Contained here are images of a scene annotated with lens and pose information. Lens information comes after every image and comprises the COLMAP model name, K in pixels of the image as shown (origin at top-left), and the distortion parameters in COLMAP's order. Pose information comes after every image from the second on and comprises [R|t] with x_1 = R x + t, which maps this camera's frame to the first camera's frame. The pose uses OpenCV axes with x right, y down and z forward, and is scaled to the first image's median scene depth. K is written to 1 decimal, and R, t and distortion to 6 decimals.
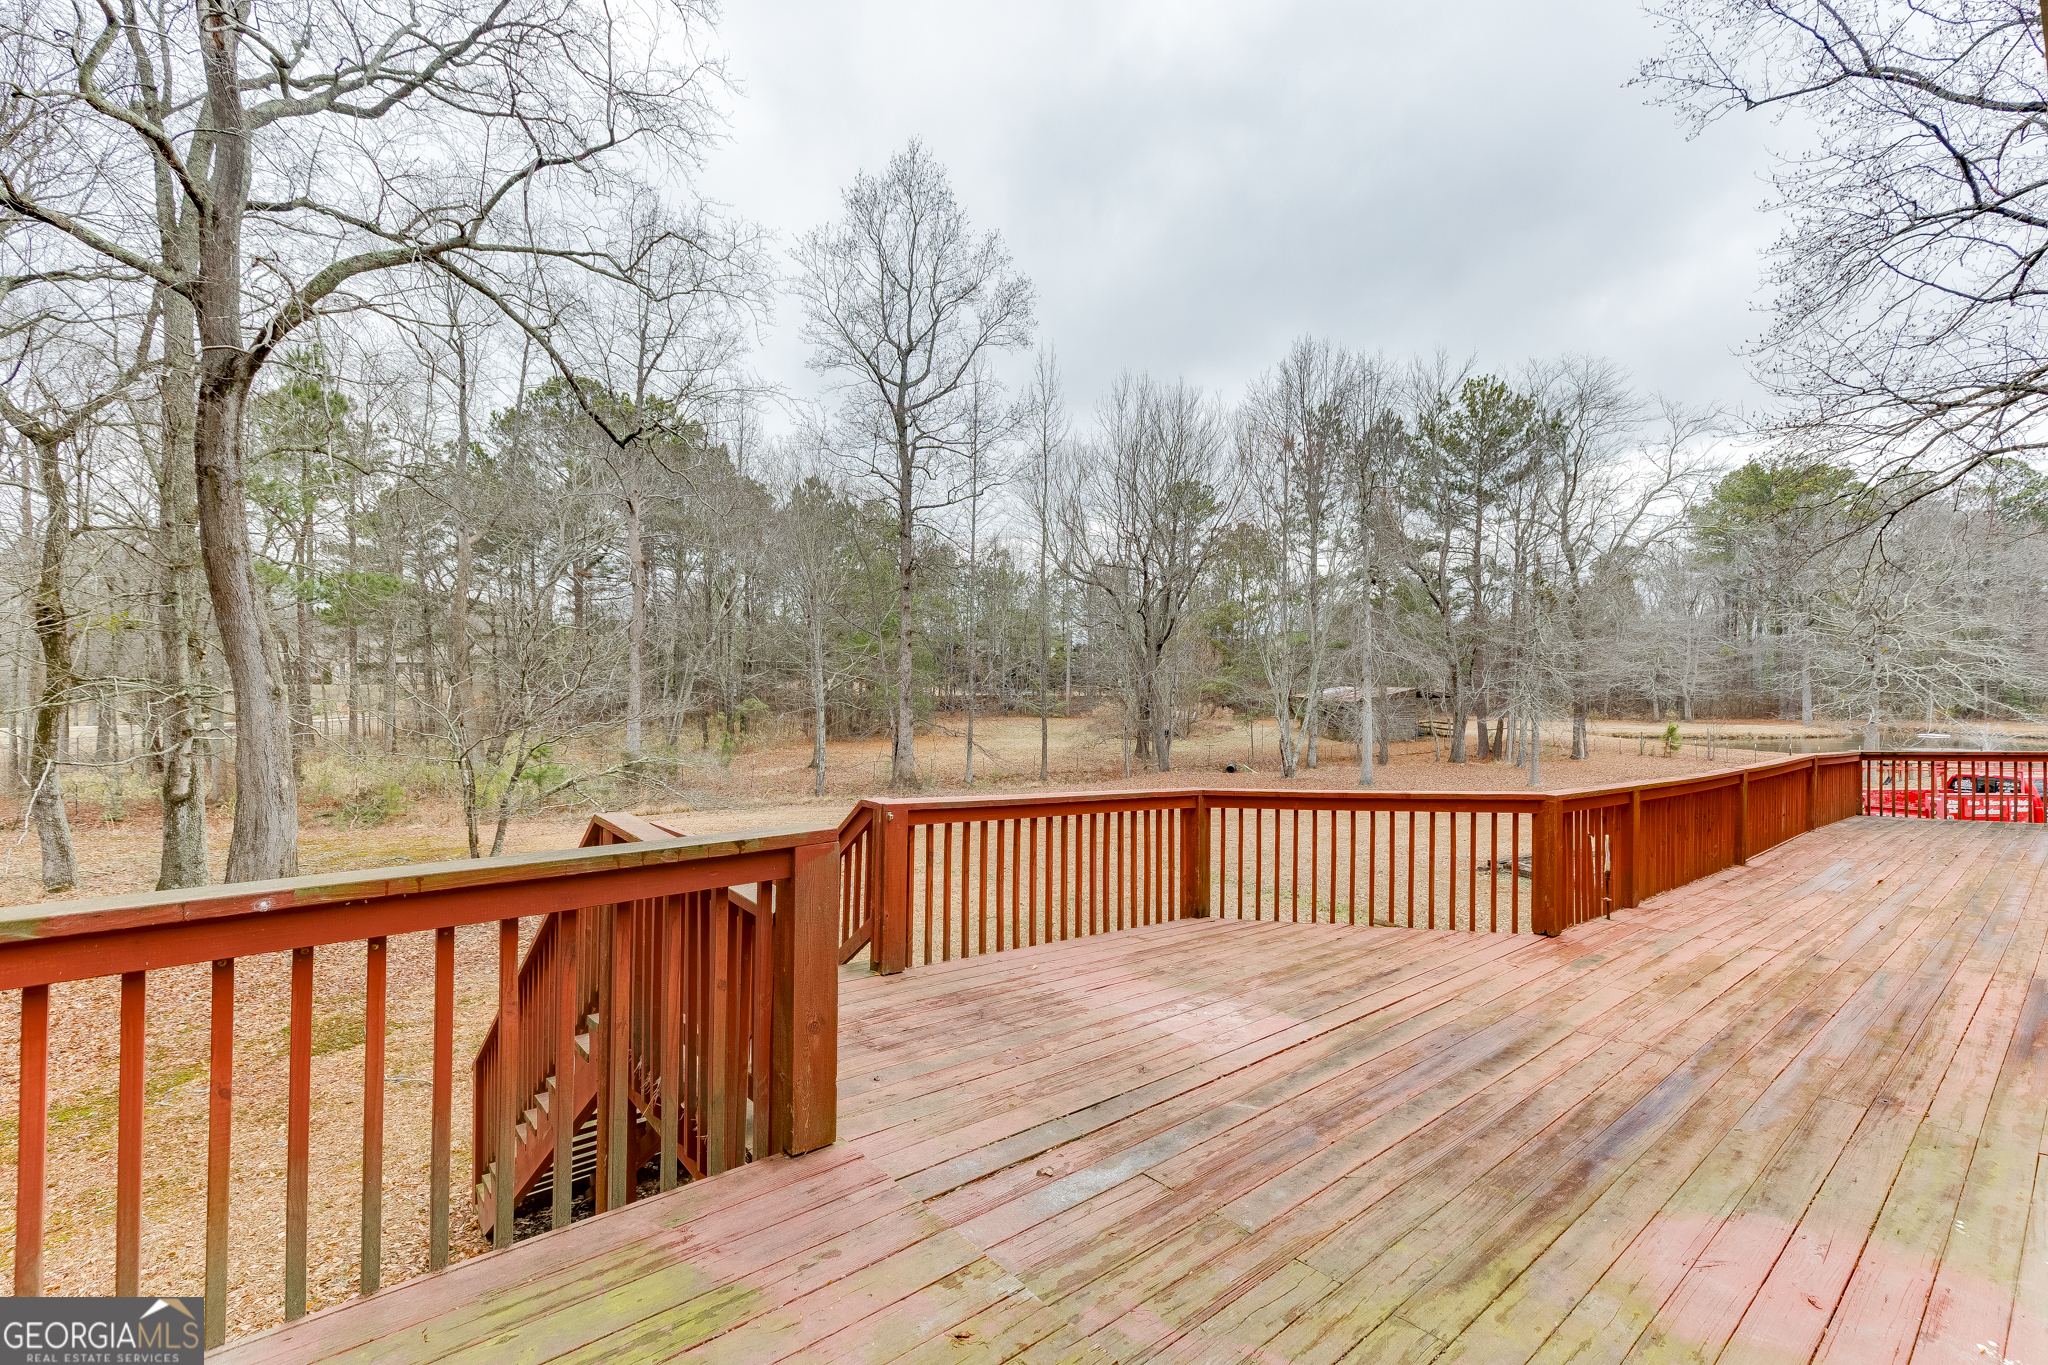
lens RADIAL K [[909.7, 0, 1039.8], [0, 909.7, 686.8], [0, 0, 1]] dist [0.002876, -0.000053]
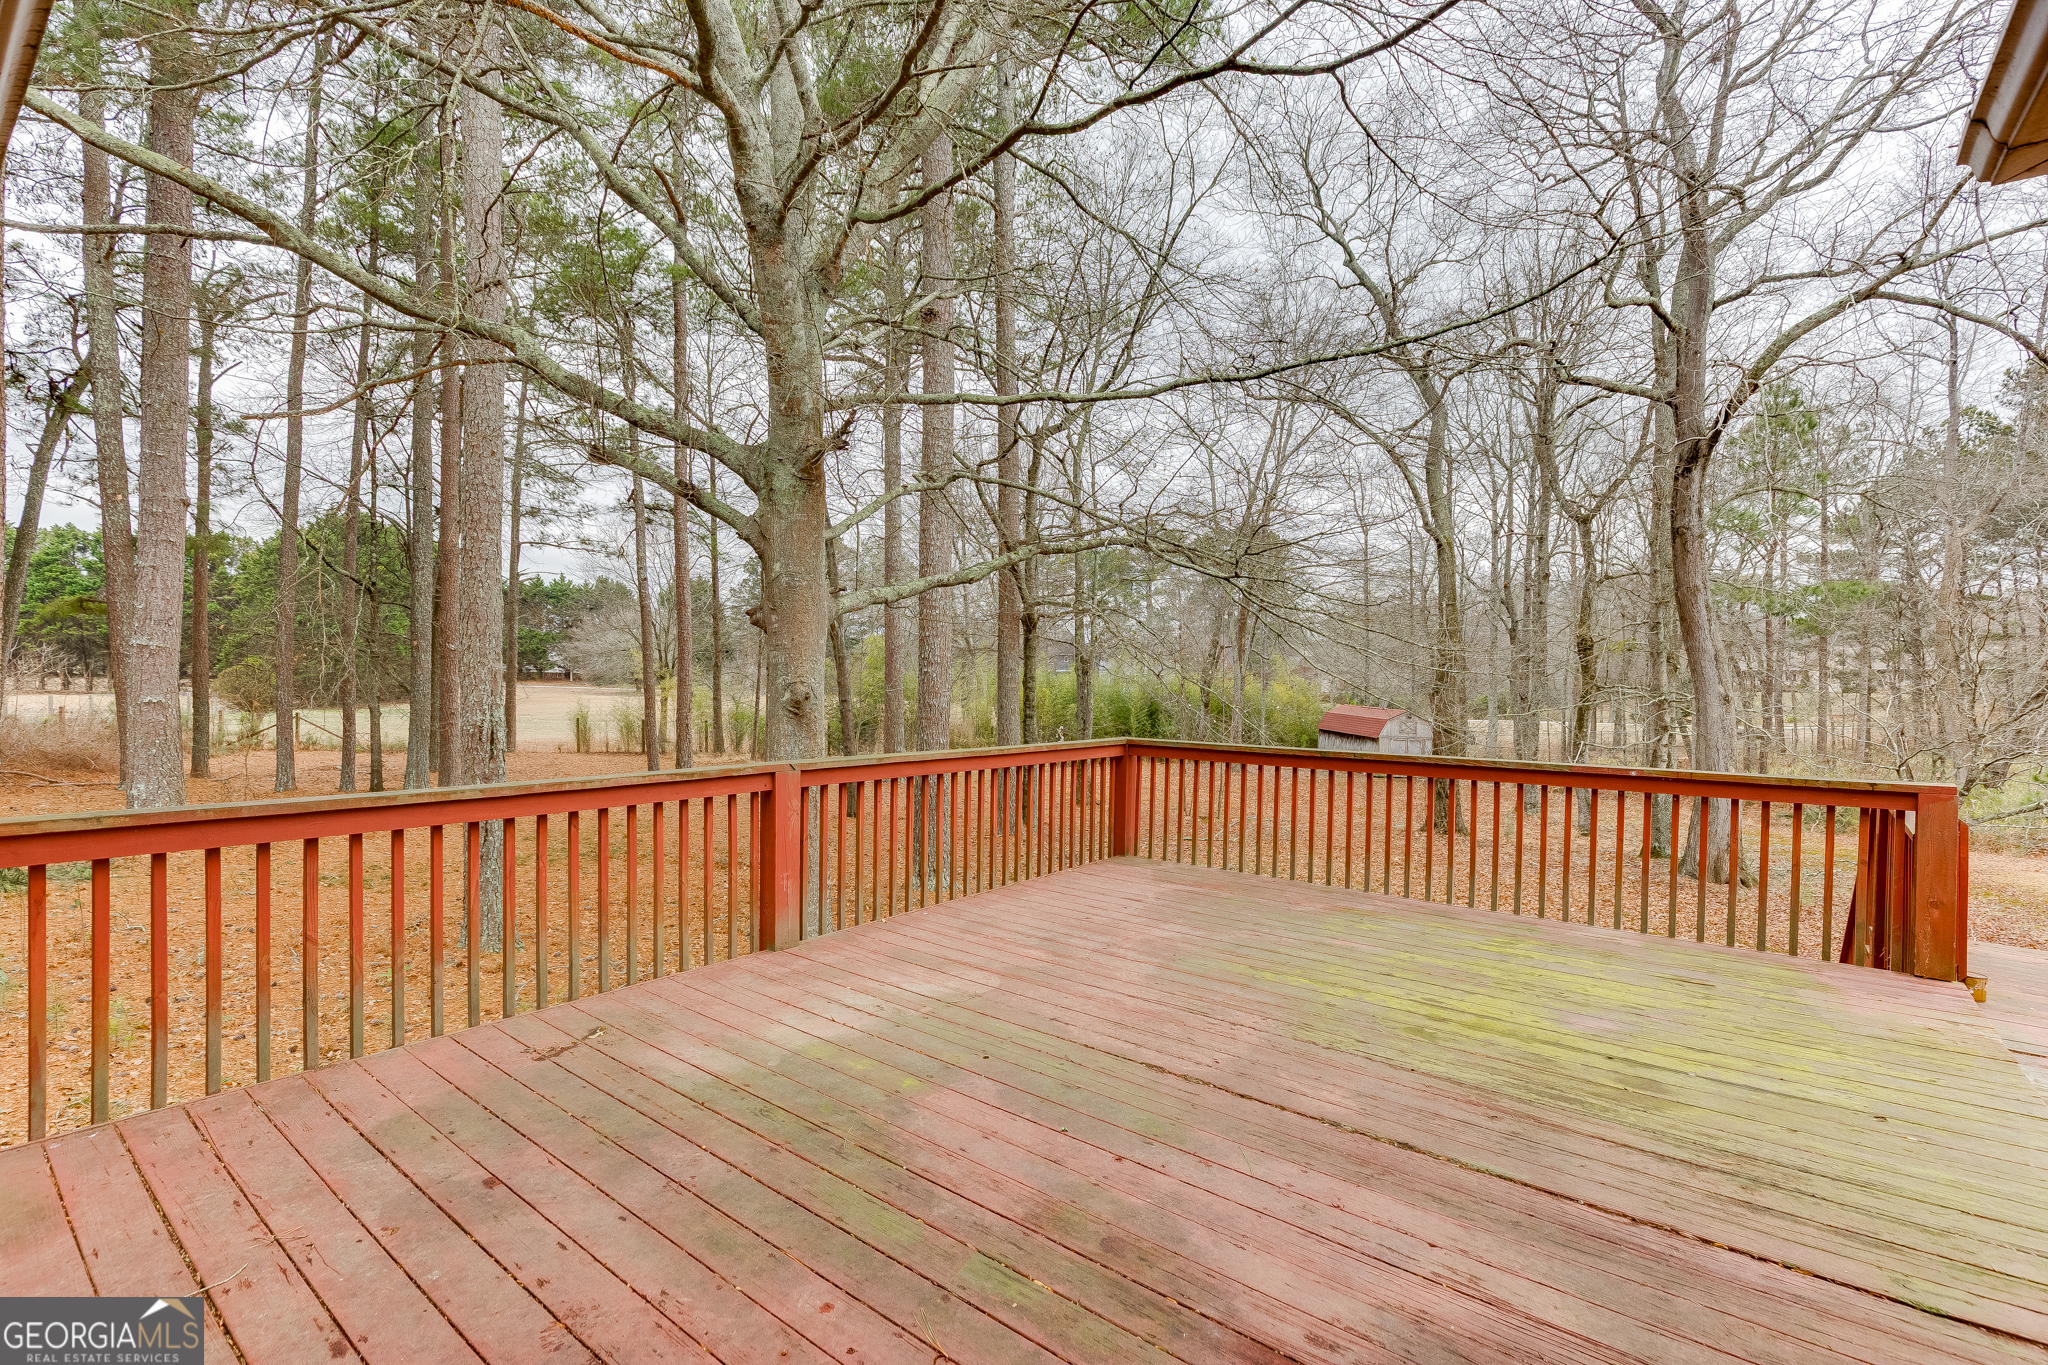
lens RADIAL K [[917.4, 0, 1031.7], [0, 917.4, 685.9], [0, 0, 1]] dist [0.010308, -0.000446]
pose [[0.201250, 0.003321, -0.979534, 0.183324], [-0.011840, 0.999929, 0.000957, -0.001261], [0.979468, 0.011405, 0.201275, -0.163584]]
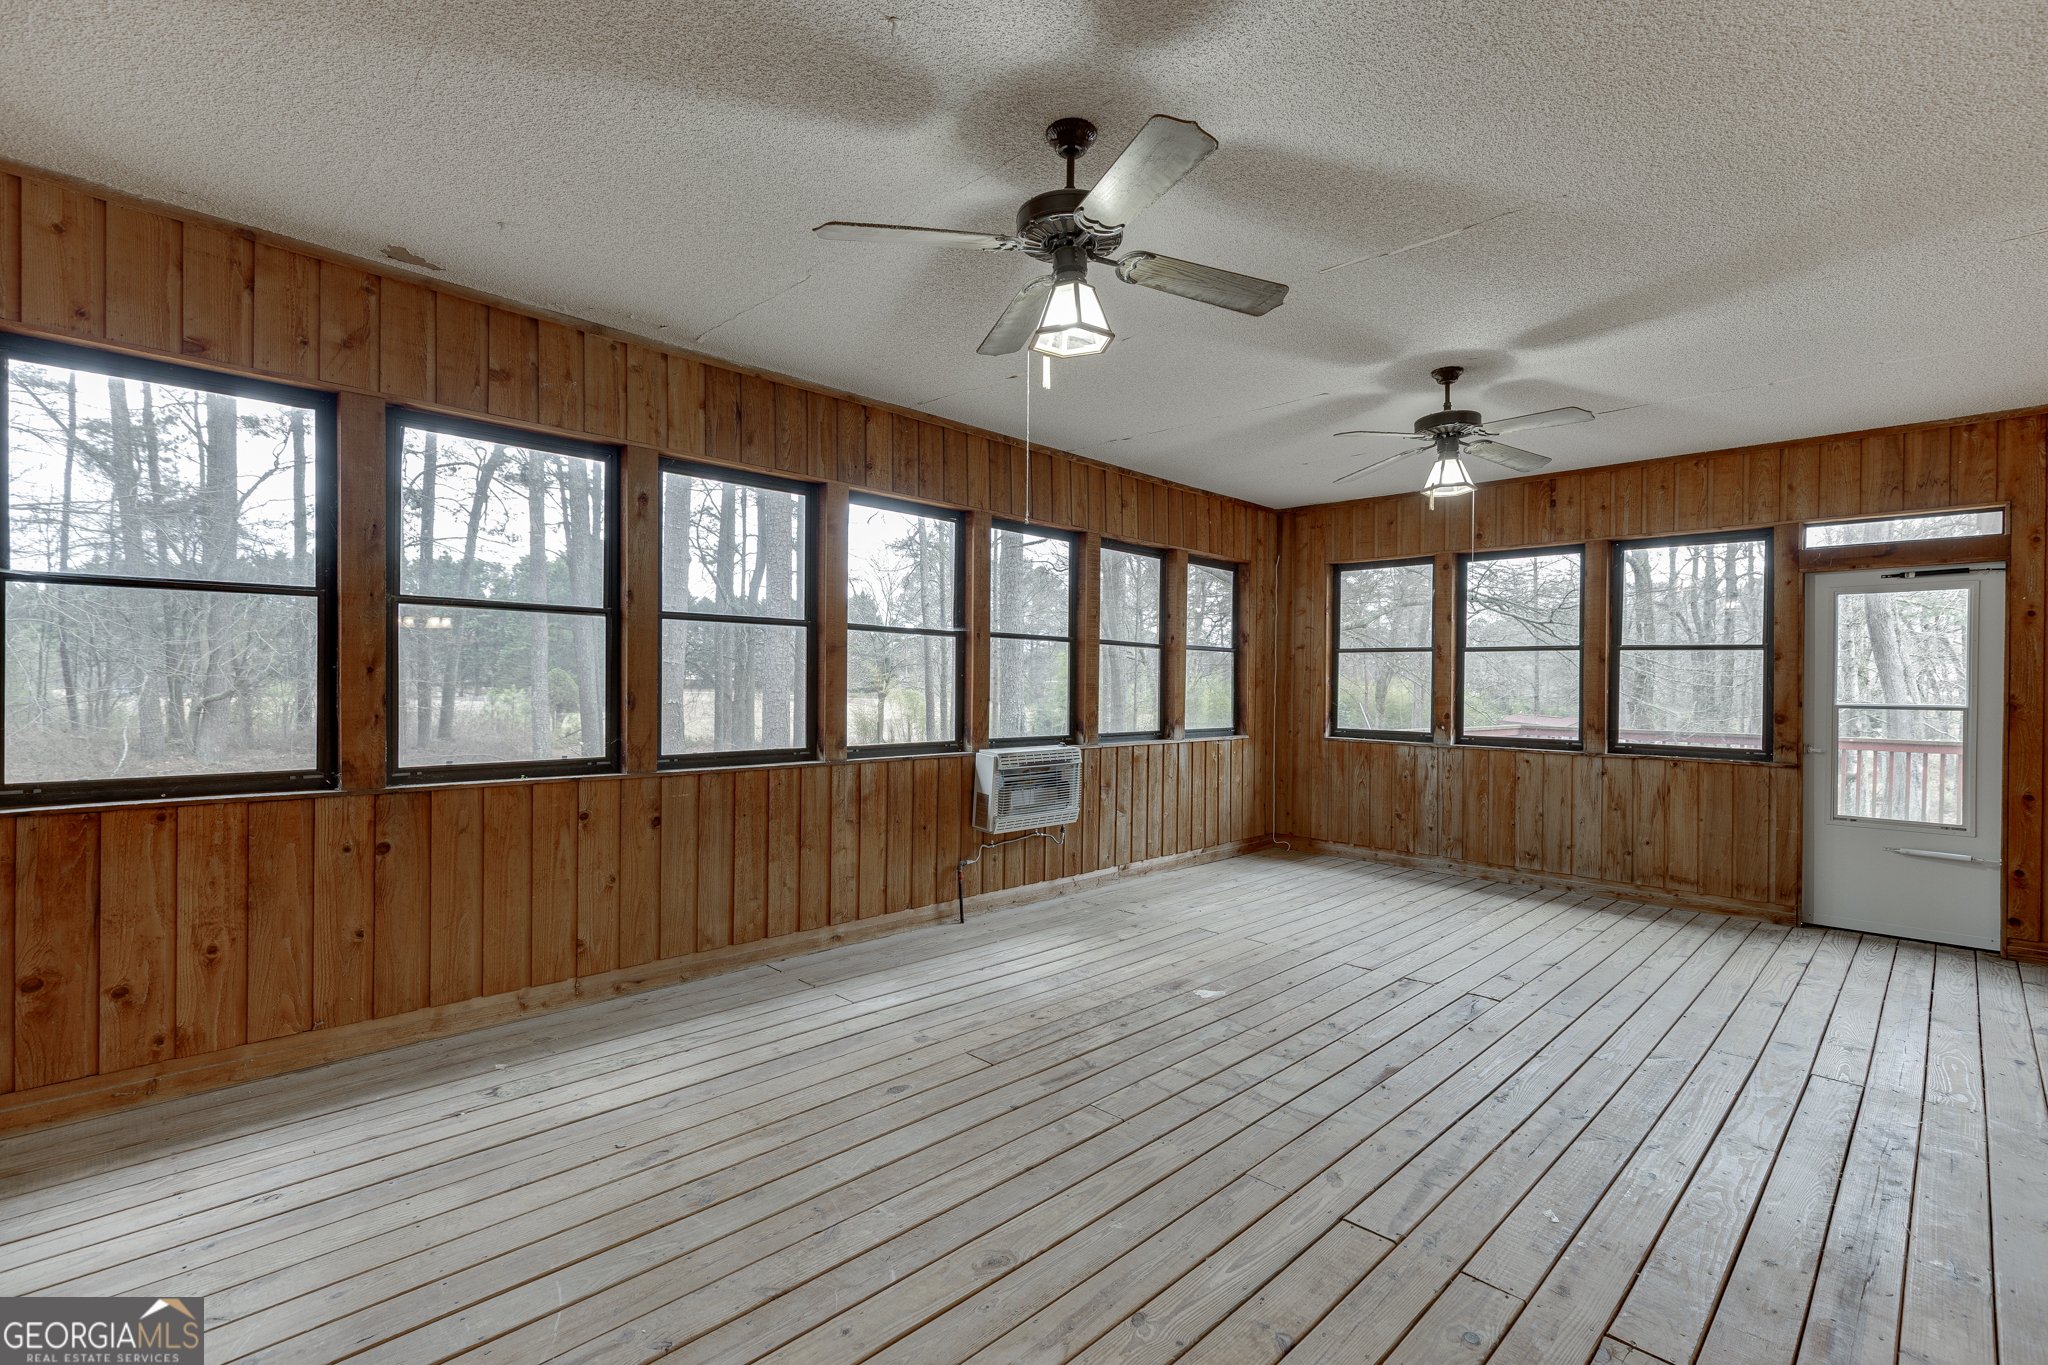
lens RADIAL K [[909.7, 0, 1039.8], [0, 909.7, 686.8], [0, 0, 1]] dist [0.002876, -0.000053]
pose [[0.083445, -0.007674, -0.996483, 0.465291], [-0.011656, 0.999894, -0.008676, 0.002233], [0.996444, 0.012339, 0.083346, -0.483746]]
